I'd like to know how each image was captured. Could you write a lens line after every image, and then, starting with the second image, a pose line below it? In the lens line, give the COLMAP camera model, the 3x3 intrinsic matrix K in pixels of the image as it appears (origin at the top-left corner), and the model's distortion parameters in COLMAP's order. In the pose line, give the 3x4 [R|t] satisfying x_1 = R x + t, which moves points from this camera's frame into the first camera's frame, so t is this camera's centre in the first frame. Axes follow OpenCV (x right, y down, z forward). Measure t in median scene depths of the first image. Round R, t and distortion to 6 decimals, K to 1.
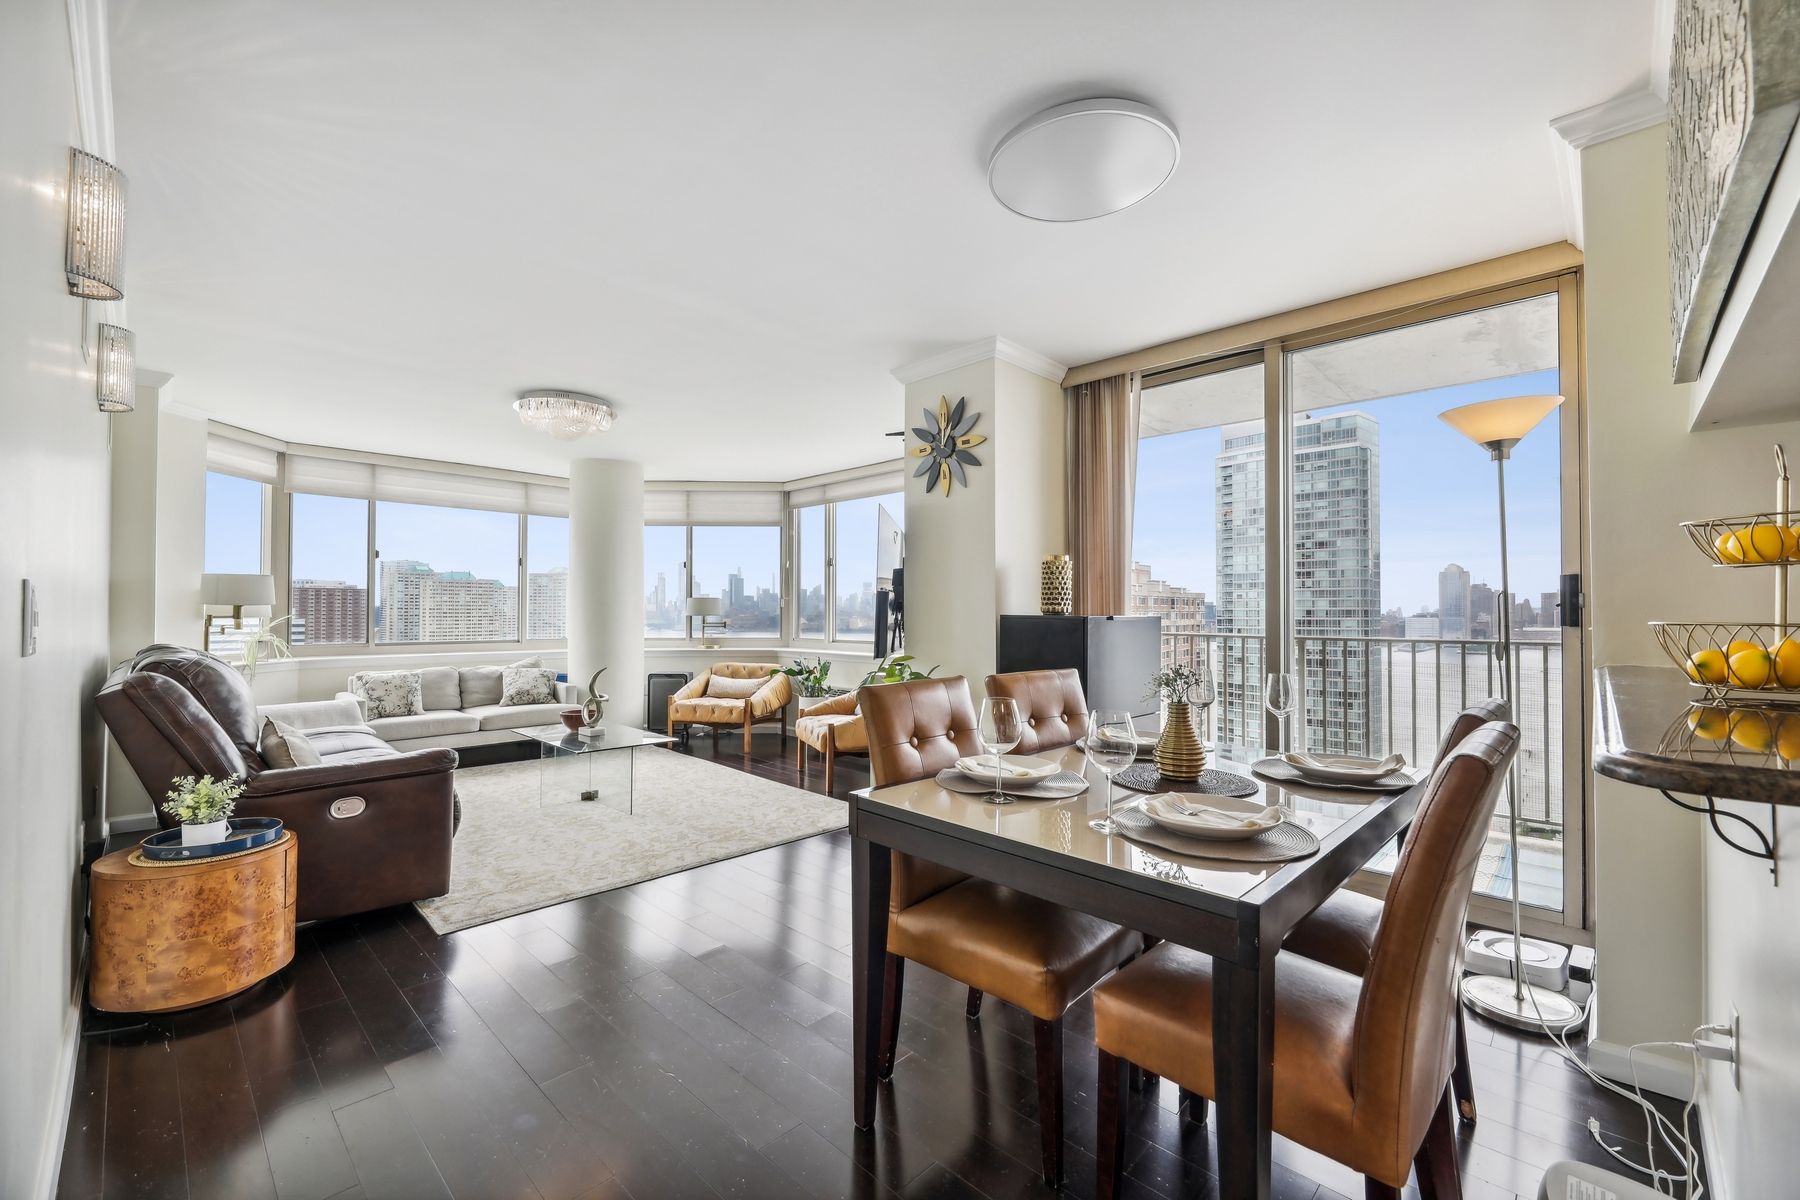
lens RADIAL K [[730.0, 0, 900.9], [0, 730.0, 604.2], [0, 0, 1]] dist [0.002586, -0.004933]
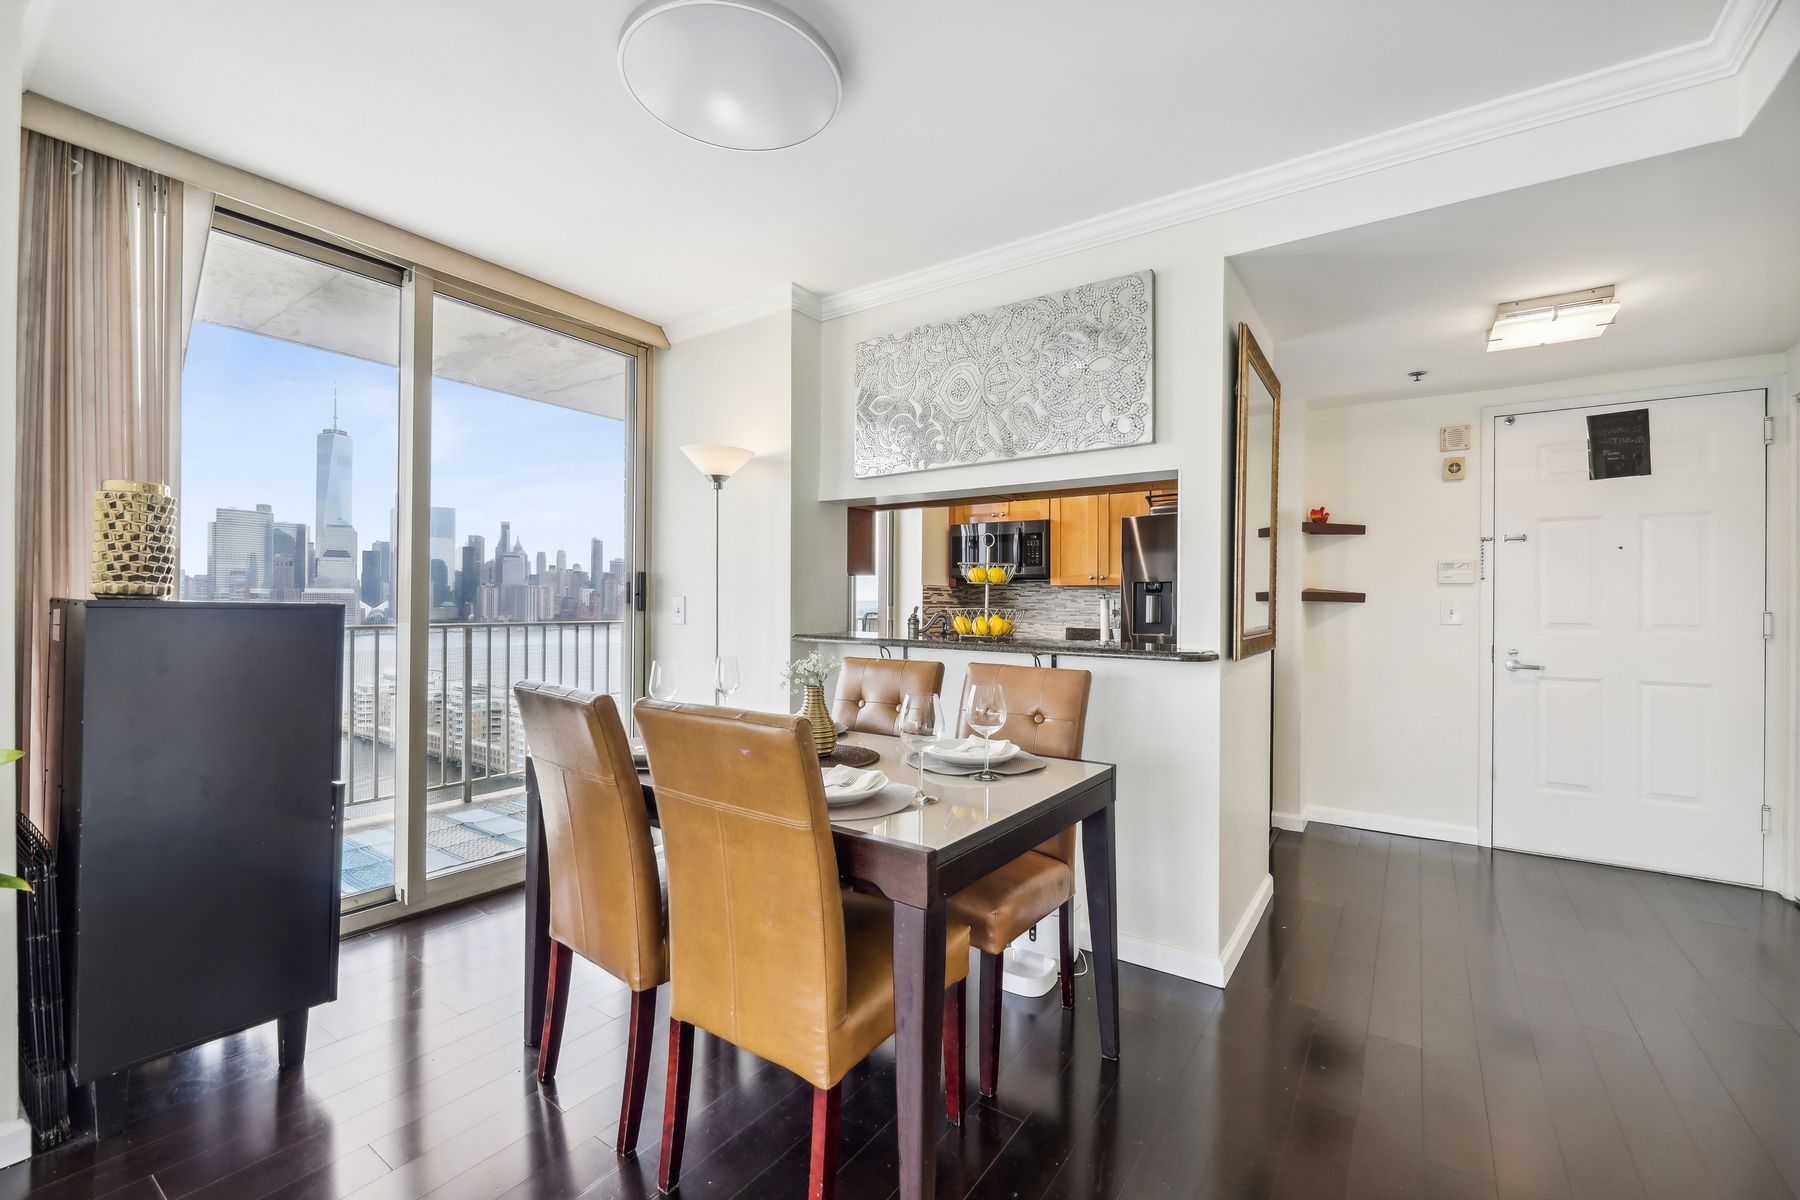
lens RADIAL K [[746.8, 0, 900.0], [0, 746.8, 600.0], [0, 0, 1]] dist [0.000532, -0.000072]
pose [[-0.160943, 0.002119, 0.986961, -0.252927], [-0.022125, 0.999739, -0.005754, 0.004250], [-0.986716, -0.022762, -0.160854, 0.365996]]
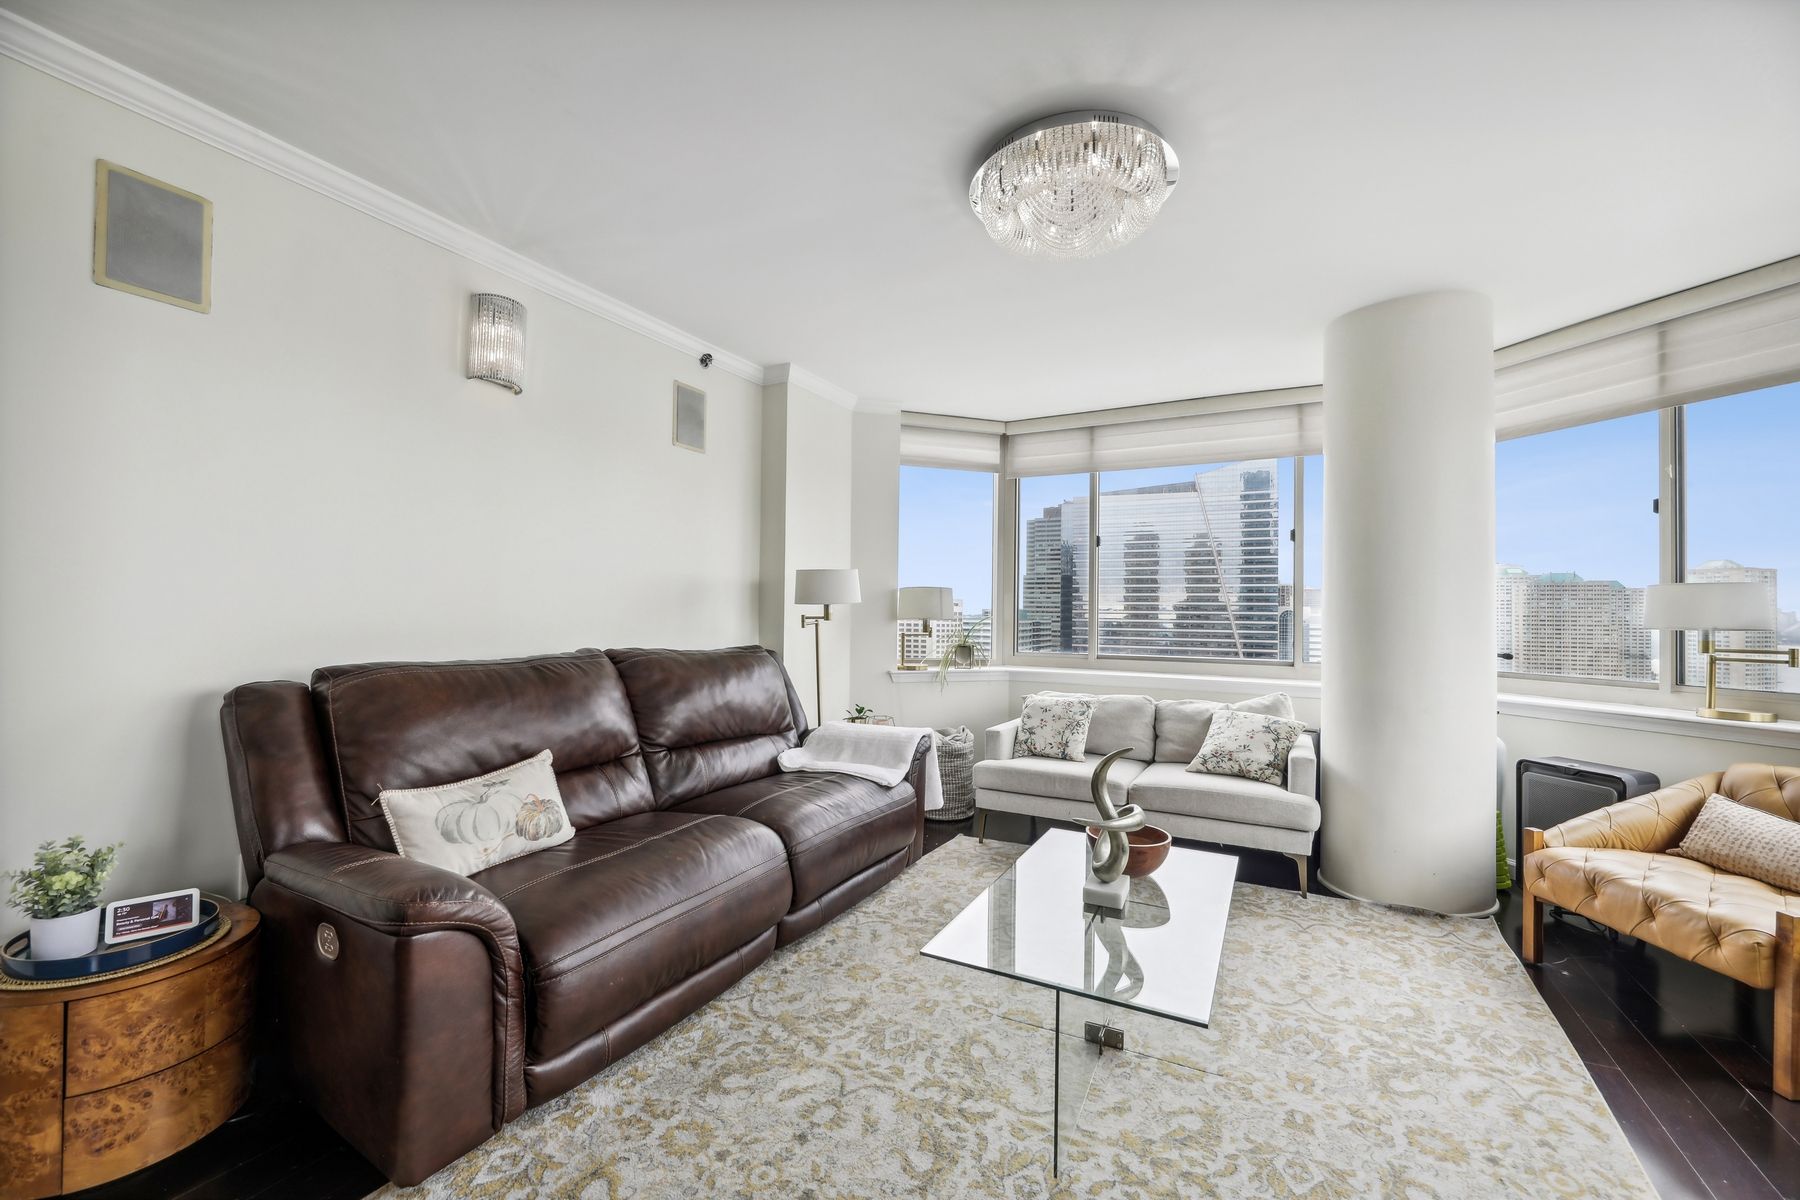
lens RADIAL K [[730.0, 0, 900.9], [0, 730.0, 604.2], [0, 0, 1]] dist [0.002586, -0.004933]
pose [[0.282834, -0.009183, -0.959125, -0.034112], [0.000632, 0.999956, -0.009388, 0.007092], [0.959169, 0.002049, 0.282827, 0.655827]]
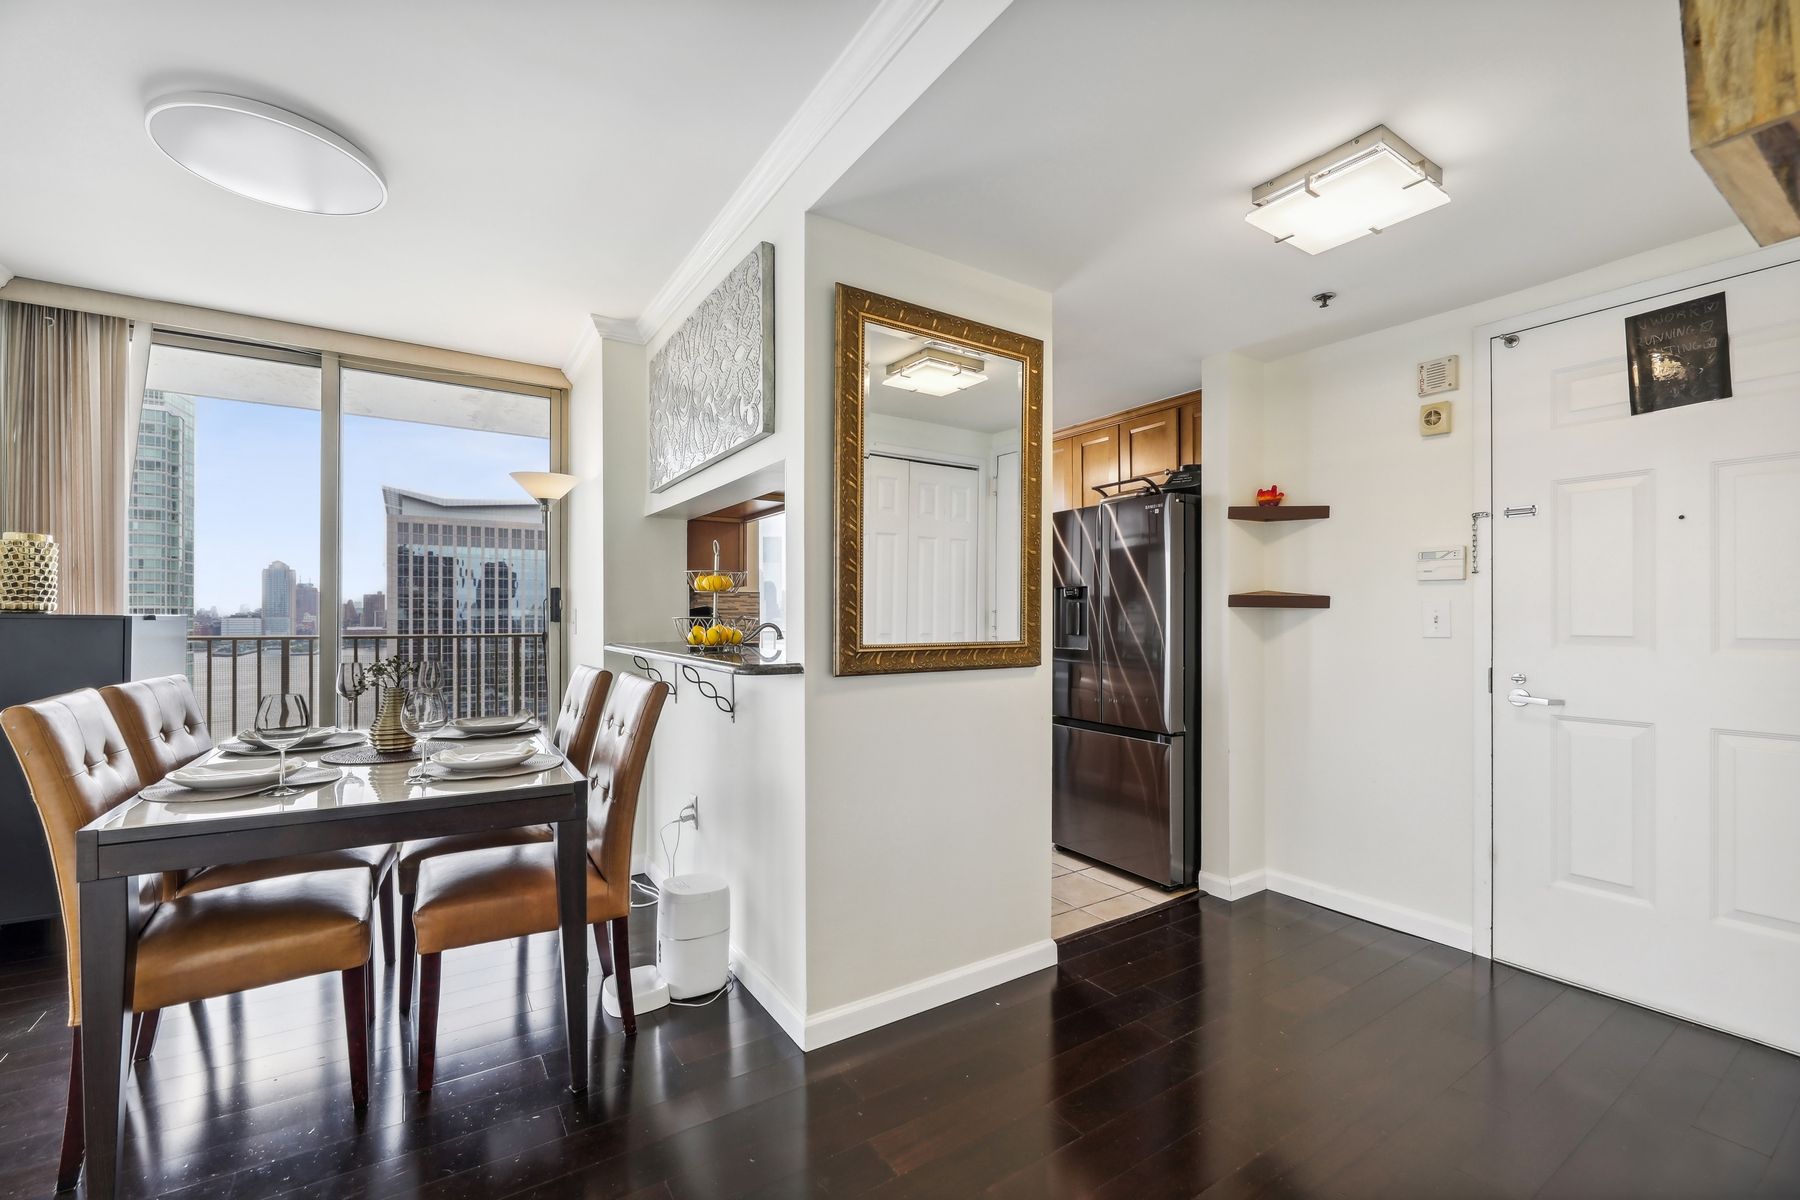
lens RADIAL K [[739.1, 0, 893.2], [0, 739.1, 610.9], [0, 0, 1]] dist [0.000978, -0.000255]
pose [[0.226272, 0.006065, 0.974045, -0.208864], [-0.014934, 0.999885, -0.002756, 0.000761], [-0.973950, -0.013923, 0.226336, -0.019096]]
